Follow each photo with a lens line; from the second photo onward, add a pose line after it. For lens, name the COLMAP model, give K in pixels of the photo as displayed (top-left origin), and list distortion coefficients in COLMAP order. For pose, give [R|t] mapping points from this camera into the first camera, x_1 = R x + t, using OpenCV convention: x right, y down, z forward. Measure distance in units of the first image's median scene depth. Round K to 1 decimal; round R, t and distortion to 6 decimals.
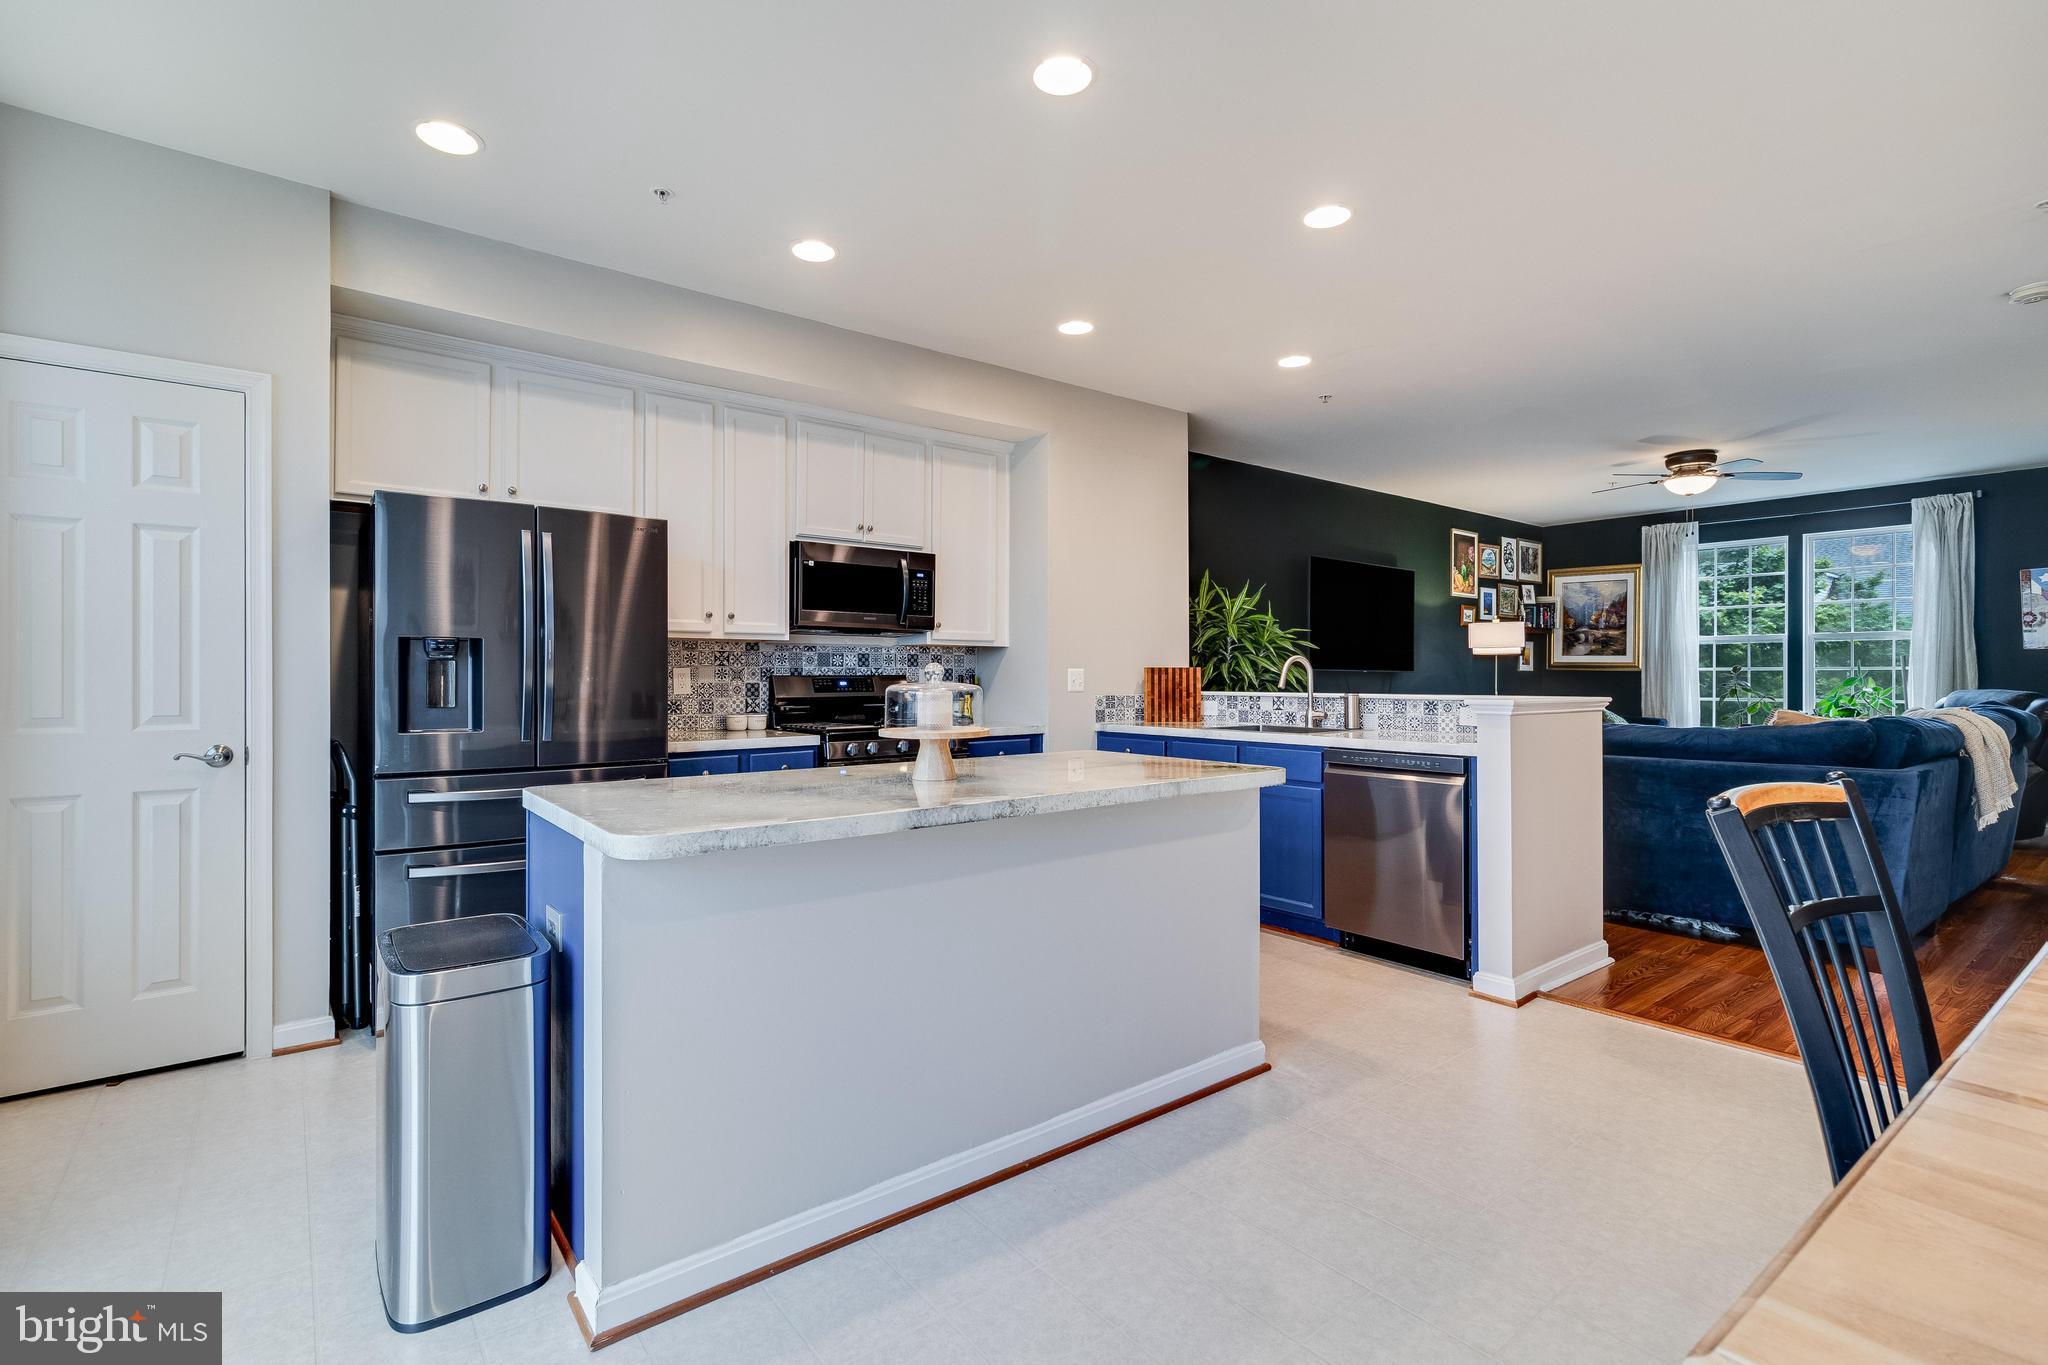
lens RADIAL K [[935.9, 0, 1024.0], [0, 935.9, 682.5], [0, 0, 1]] dist [-0.000638, -0.000110]
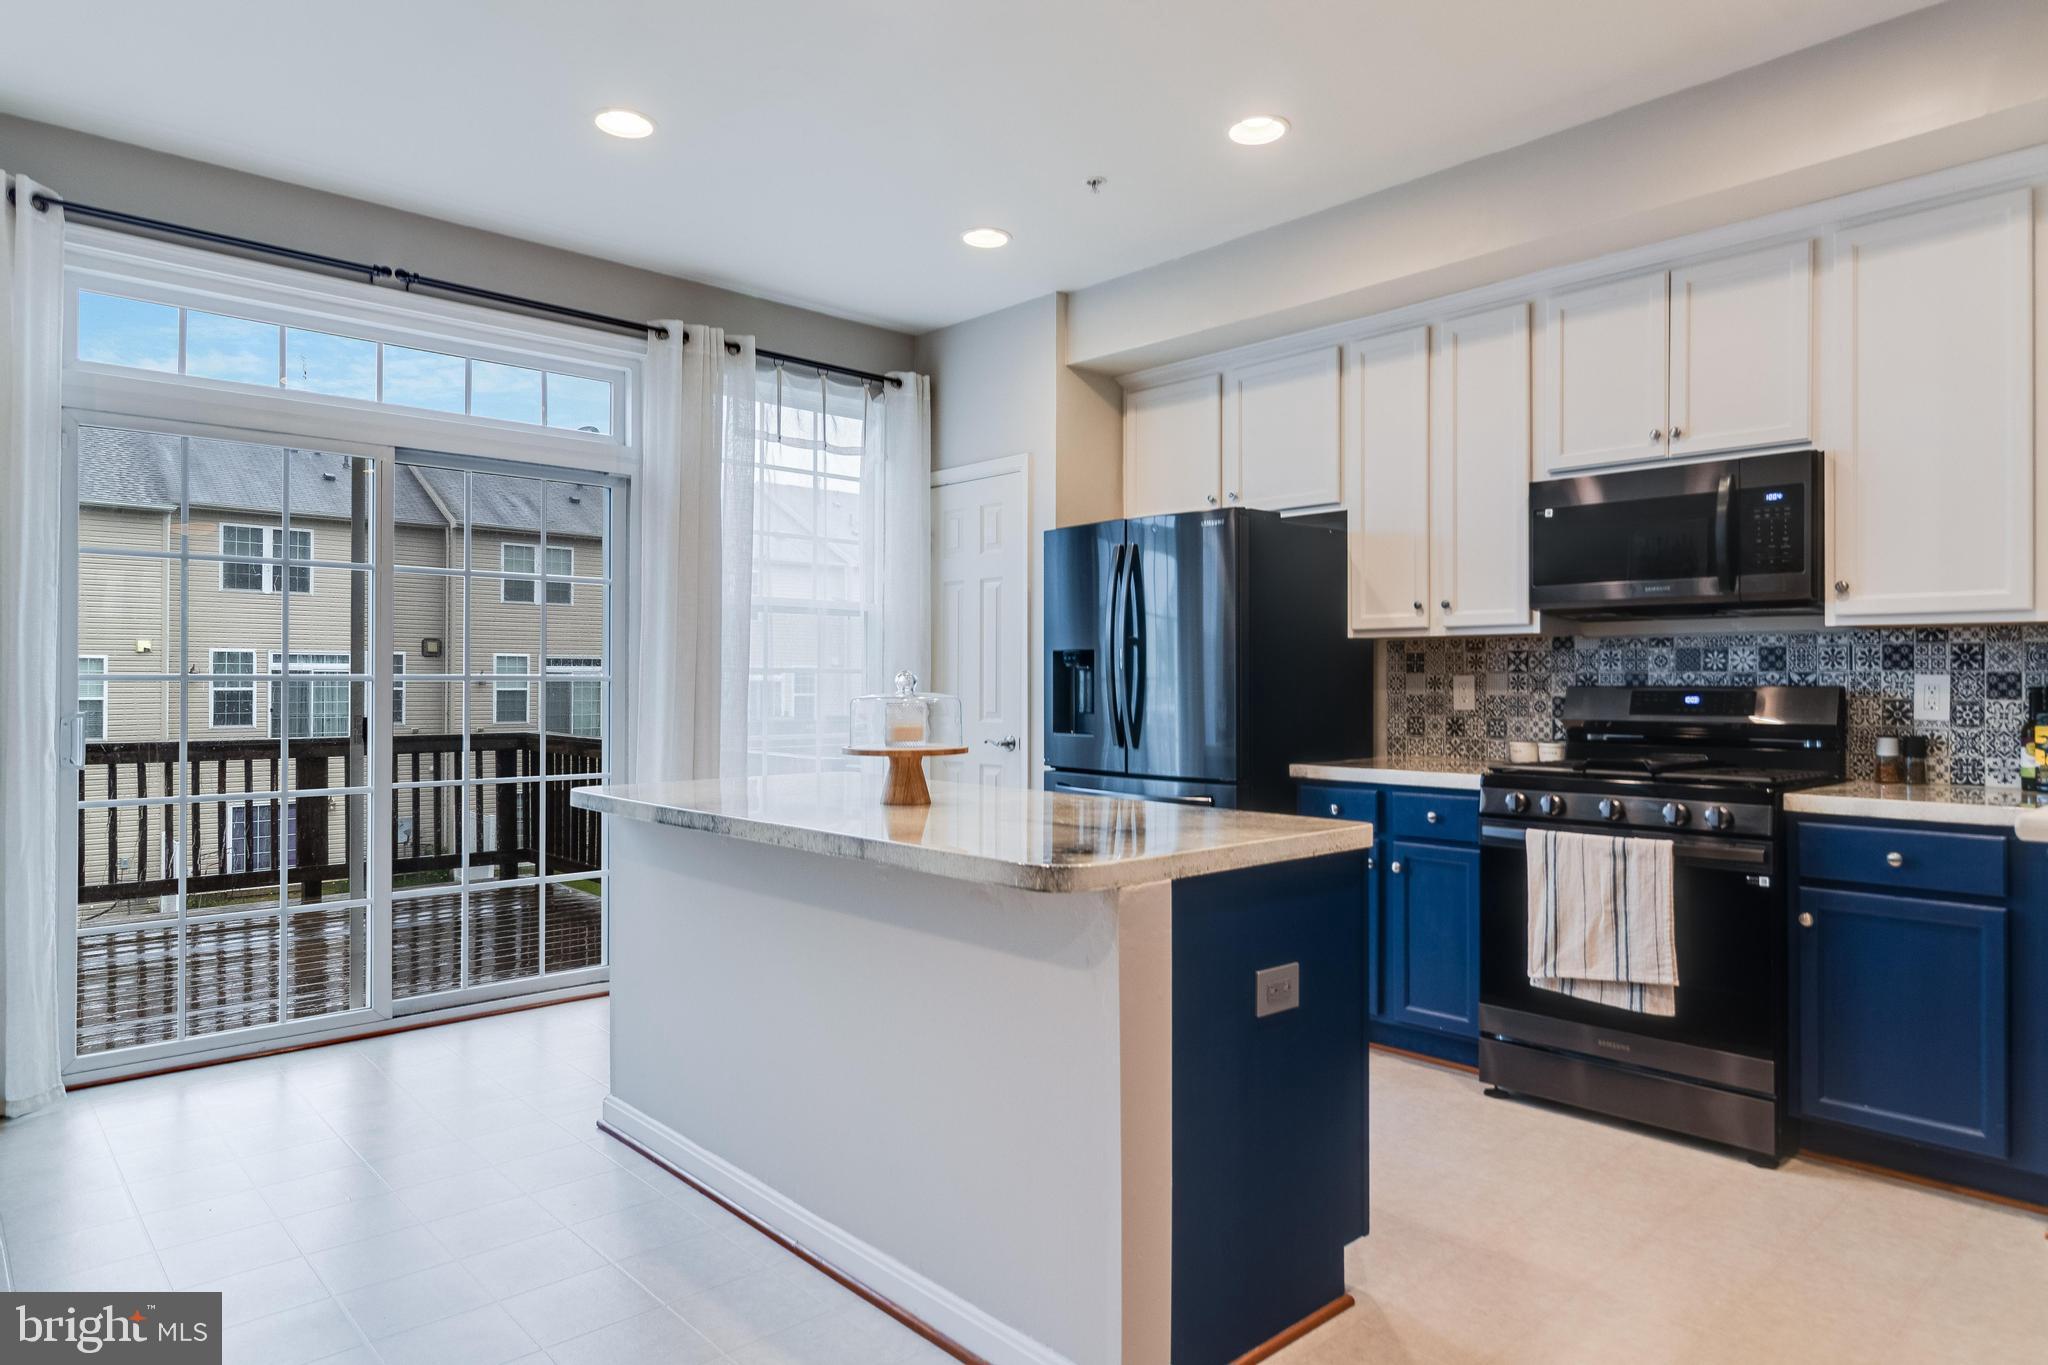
lens RADIAL K [[1225.0, 0, 1016.4], [0, 1225.0, 702.3], [0, 0, 1]] dist [0.005040, 0.000335]
pose [[0.069085, 0.017738, -0.997453, 0.426739], [-0.009172, 0.999811, 0.017145, -0.005420], [0.997569, 0.007964, 0.069235, 0.410100]]
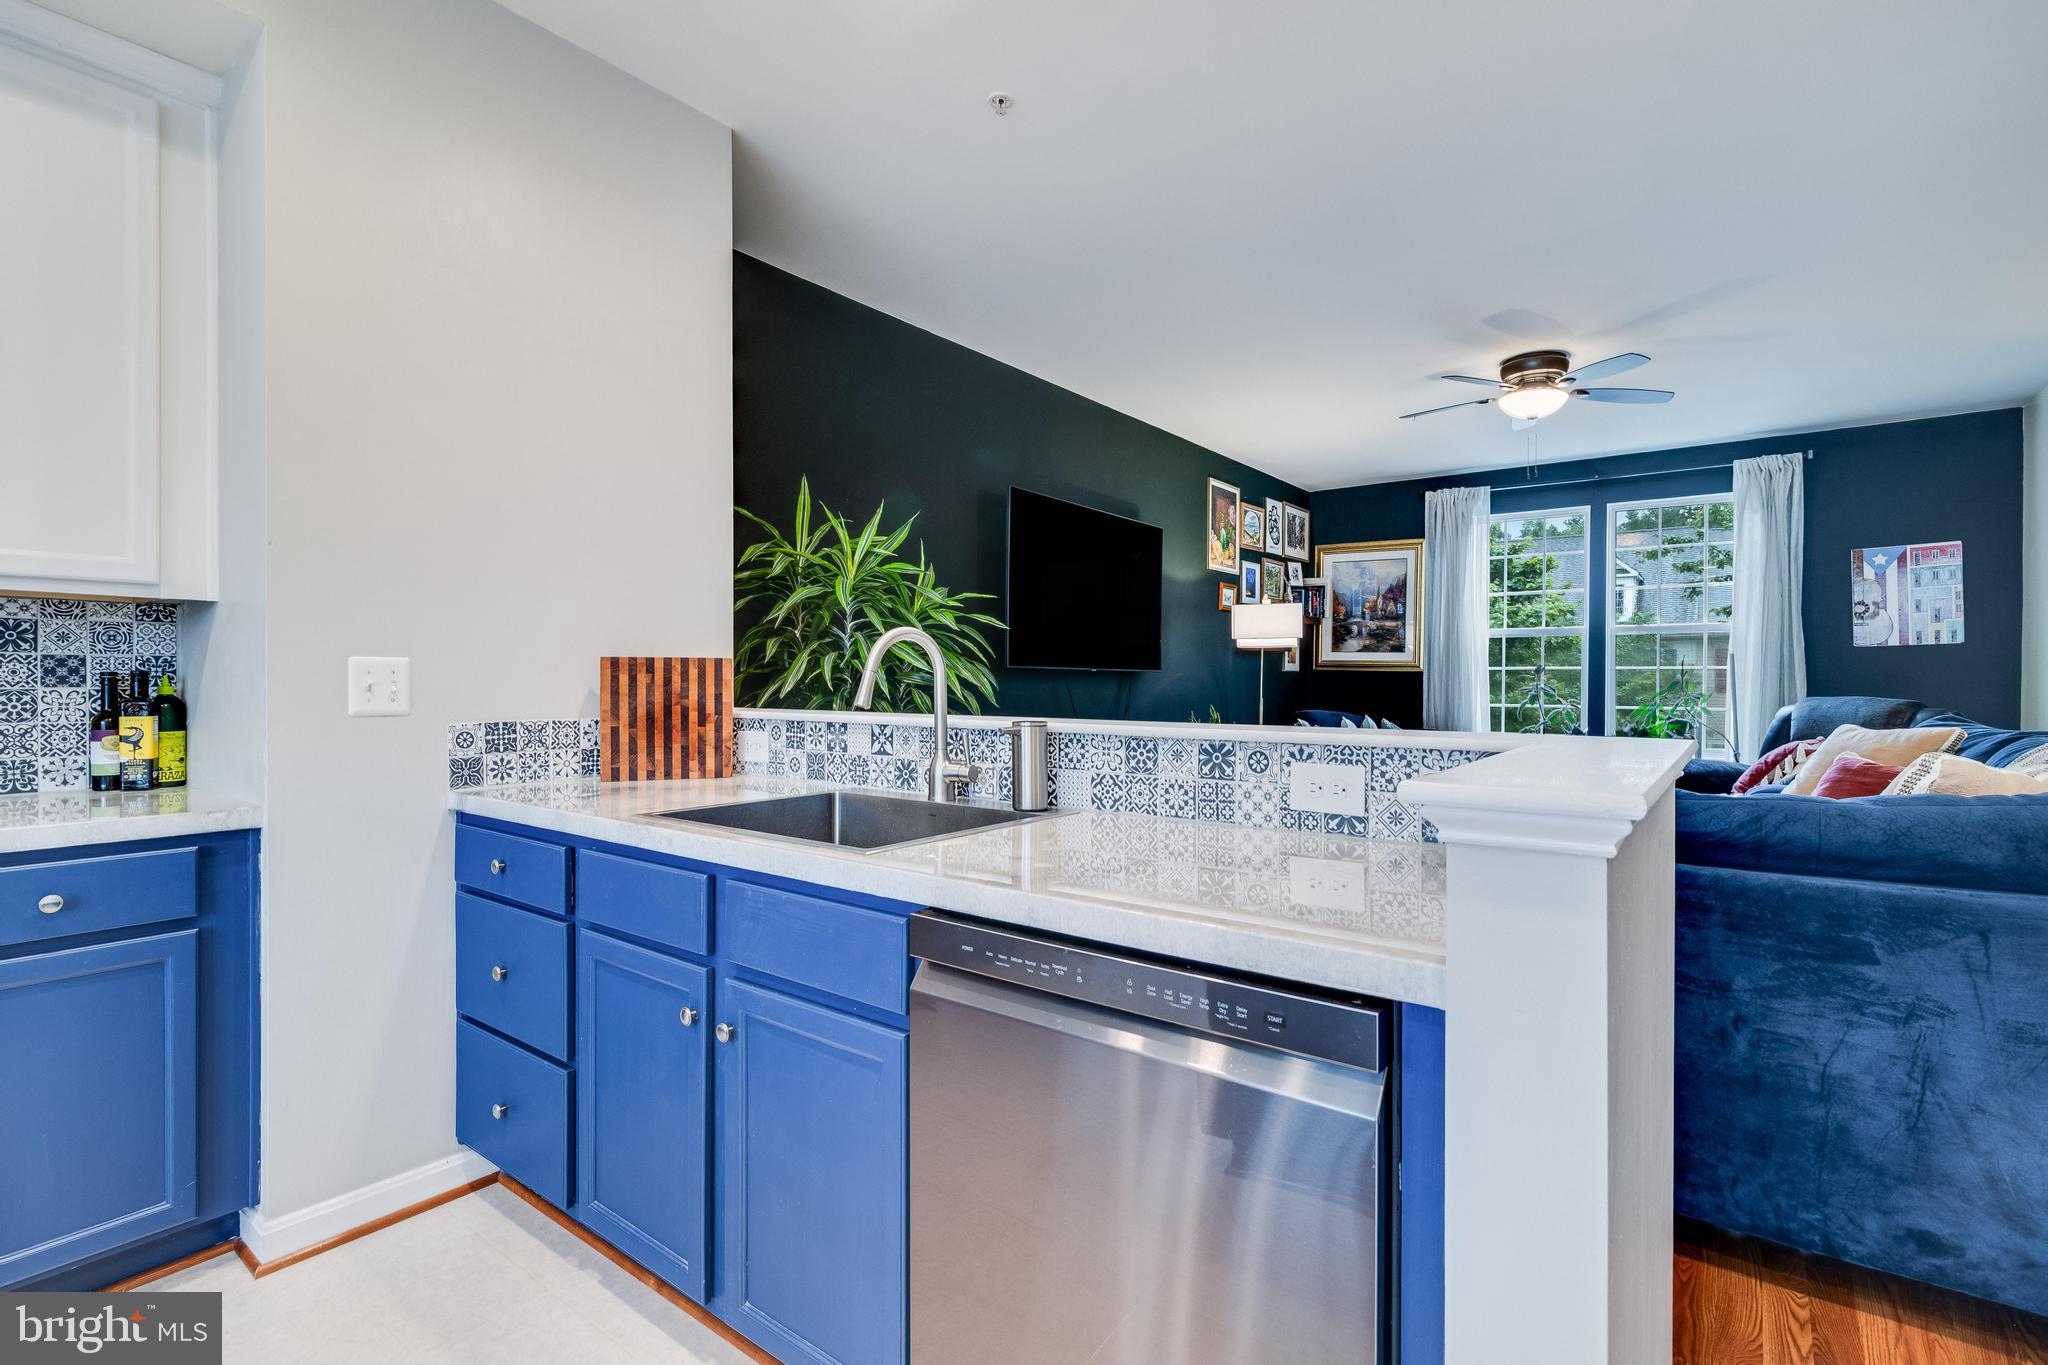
lens RADIAL K [[935.9, 0, 1024.0], [0, 935.9, 682.5], [0, 0, 1]] dist [-0.000638, -0.000110]
pose [[0.967704, 0.001225, 0.252088, 0.182091], [-0.001271, 0.999999, 0.000019, -0.003604], [-0.252088, -0.000338, 0.967704, 0.451711]]
